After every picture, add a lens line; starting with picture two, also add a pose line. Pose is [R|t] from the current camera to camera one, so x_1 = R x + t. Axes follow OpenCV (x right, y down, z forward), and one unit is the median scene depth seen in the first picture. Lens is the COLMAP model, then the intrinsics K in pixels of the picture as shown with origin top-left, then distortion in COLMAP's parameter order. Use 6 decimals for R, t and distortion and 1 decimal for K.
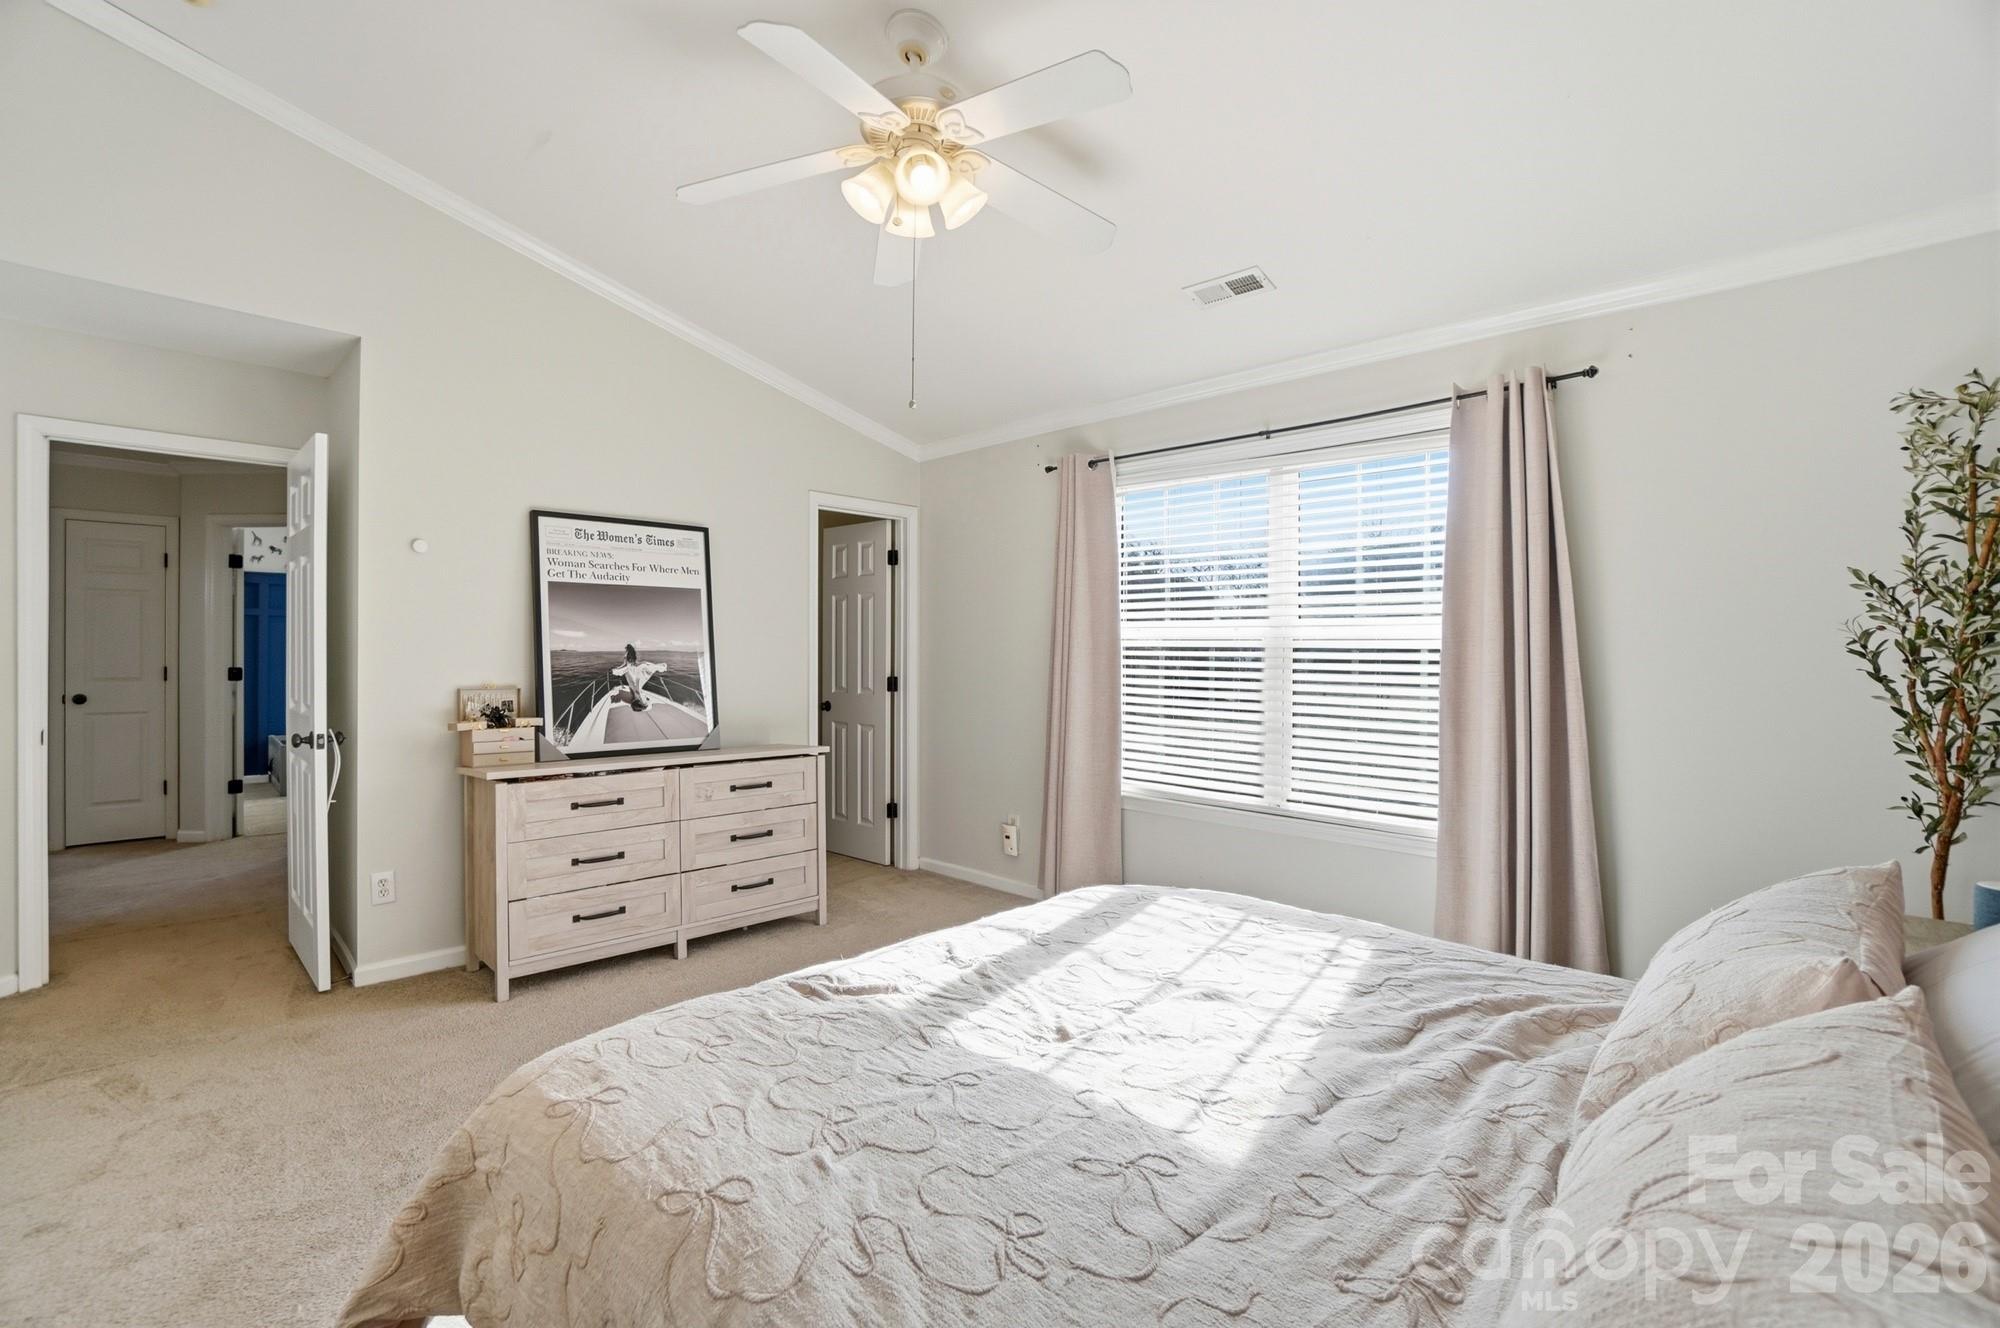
lens RADIAL K [[910.8, 0, 1005.0], [0, 910.8, 655.7], [0, 0, 1]] dist [-0.000942, -0.000321]
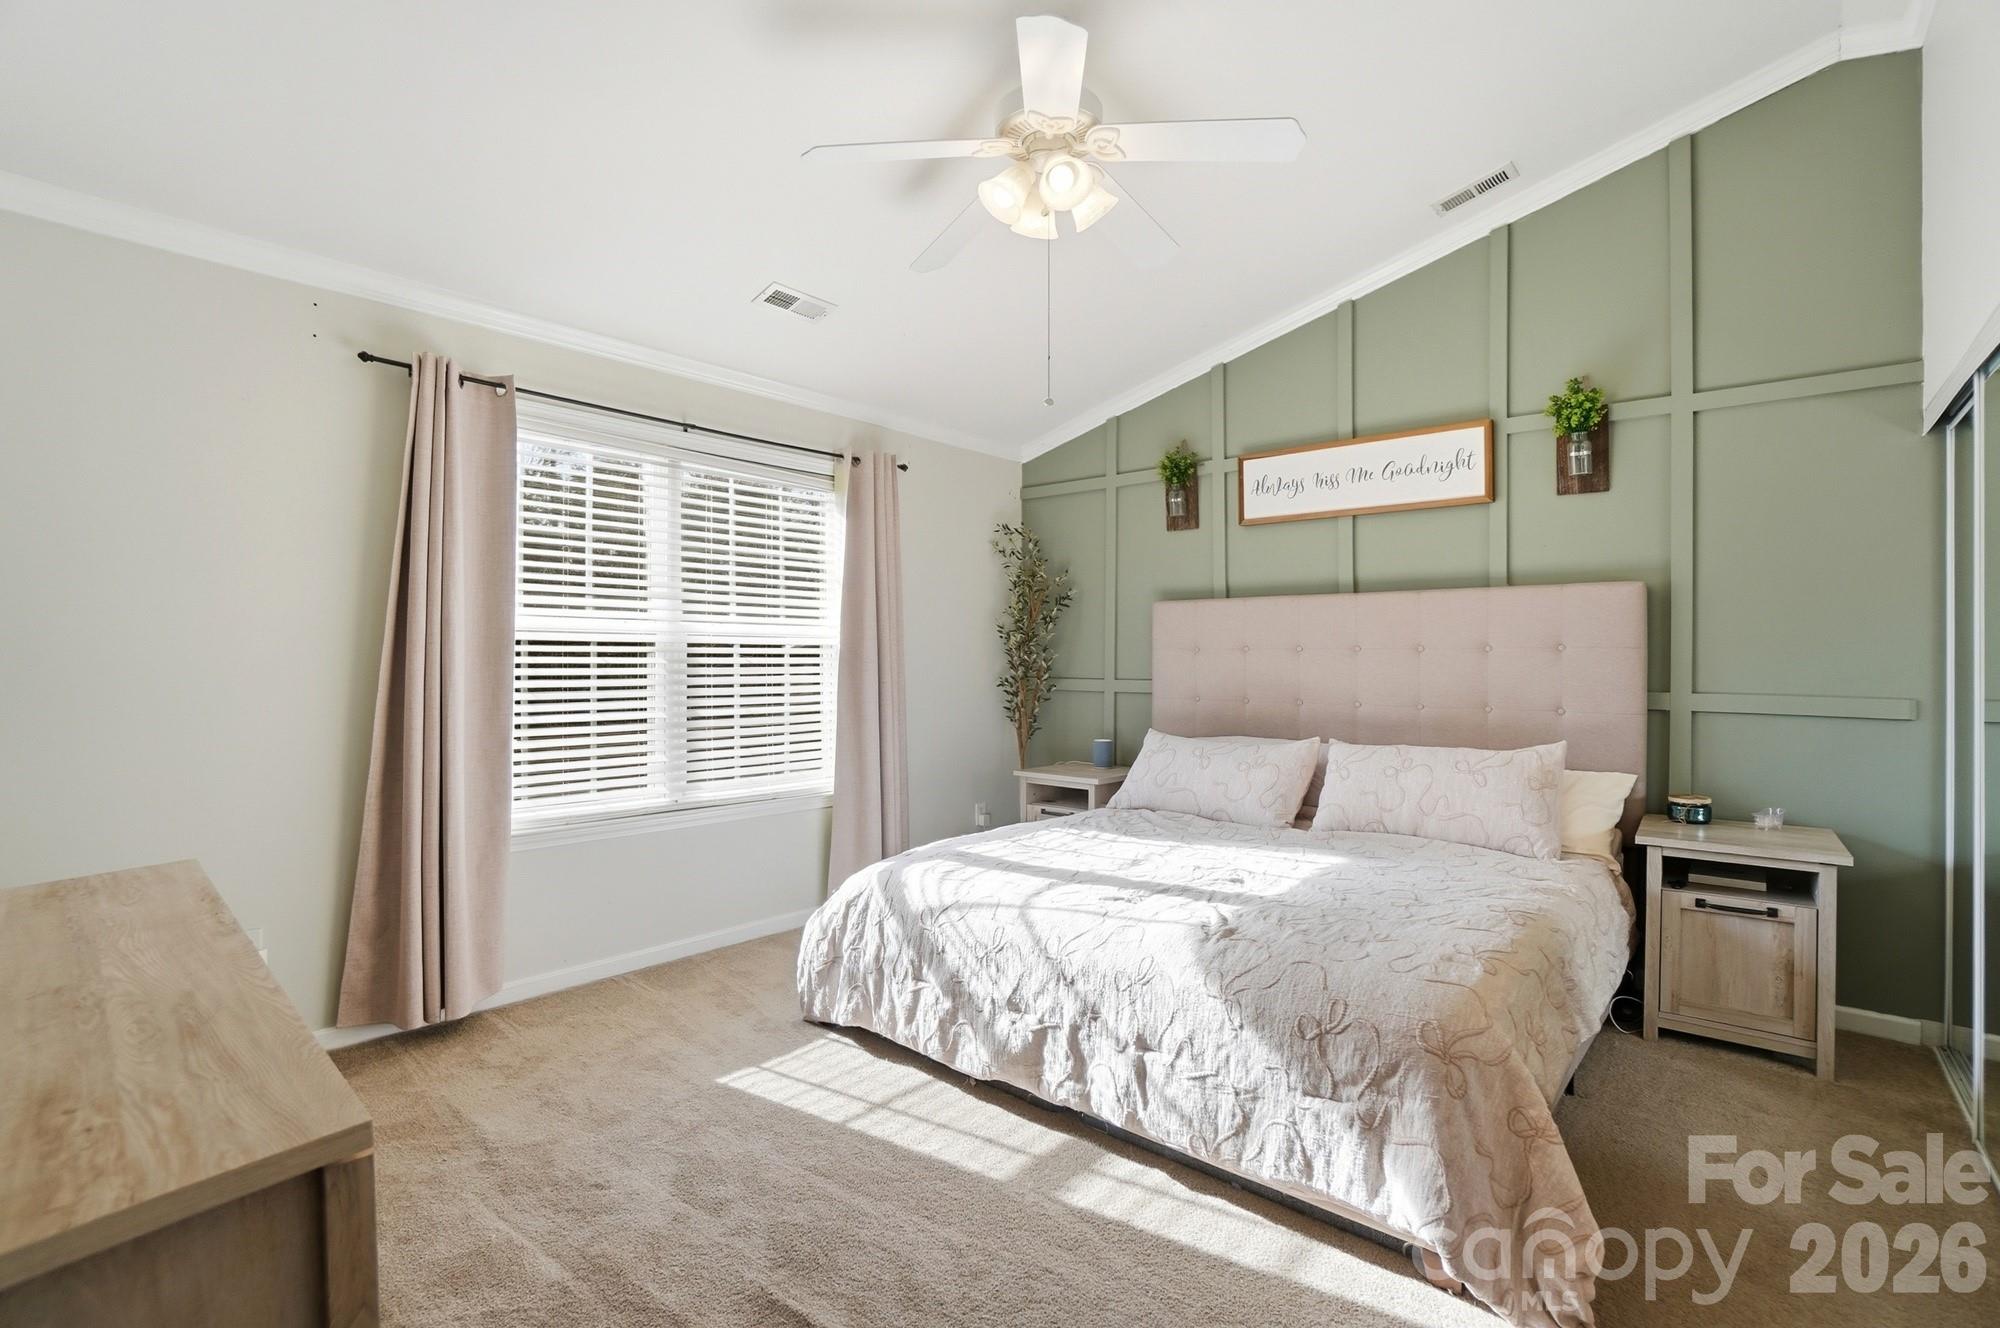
lens RADIAL K [[910.8, 0, 1005.0], [0, 910.8, 655.7], [0, 0, 1]] dist [-0.000942, -0.000321]
pose [[-0.043383, -0.005427, 0.999044, -0.714323], [0.006967, 0.999959, 0.005734, 0.002161], [-0.999034, 0.007209, -0.043343, 0.695513]]
